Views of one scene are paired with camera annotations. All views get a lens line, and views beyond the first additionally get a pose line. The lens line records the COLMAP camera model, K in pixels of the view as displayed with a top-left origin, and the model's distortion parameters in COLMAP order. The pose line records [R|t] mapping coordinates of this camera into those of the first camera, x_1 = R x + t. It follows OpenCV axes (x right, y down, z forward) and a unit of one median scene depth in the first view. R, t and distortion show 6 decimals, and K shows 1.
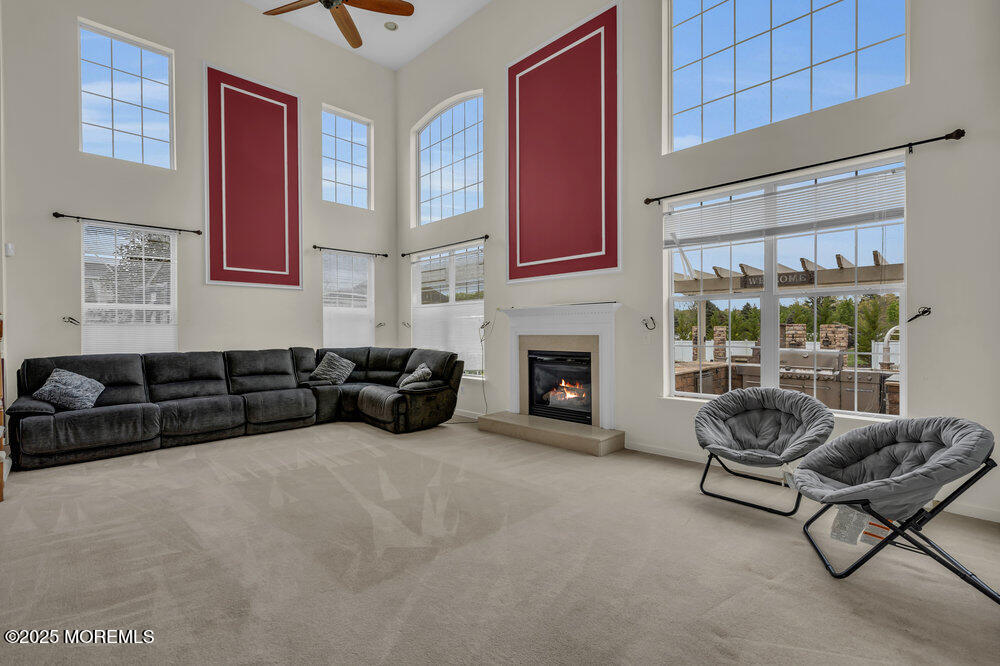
lens RADIAL K [[452.9, 0, 499.3], [0, 452.9, 332.8], [0, 0, 1]] dist [-0.000216, -0.000026]
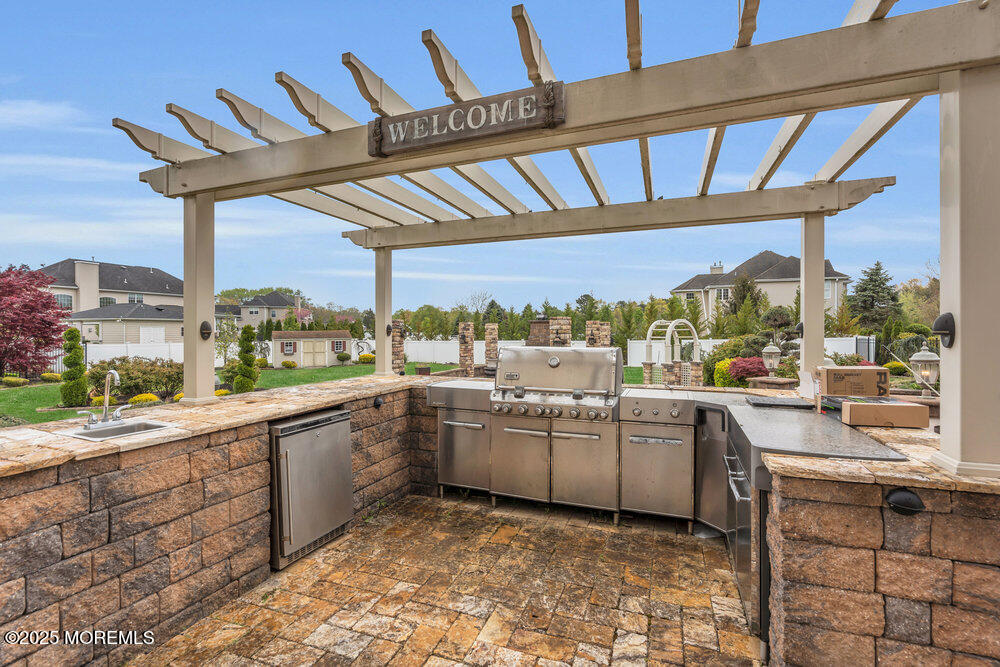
lens RADIAL K [[448.7, 0, 499.4], [0, 448.7, 333.9], [0, 0, 1]] dist [0.000124, 0.000001]
pose [[0.911791, 0.000790, 0.410654, 0.233453], [0.000236, 0.999997, -0.002447, 0.011997], [-0.410655, 0.002328, 0.911788, 0.324355]]
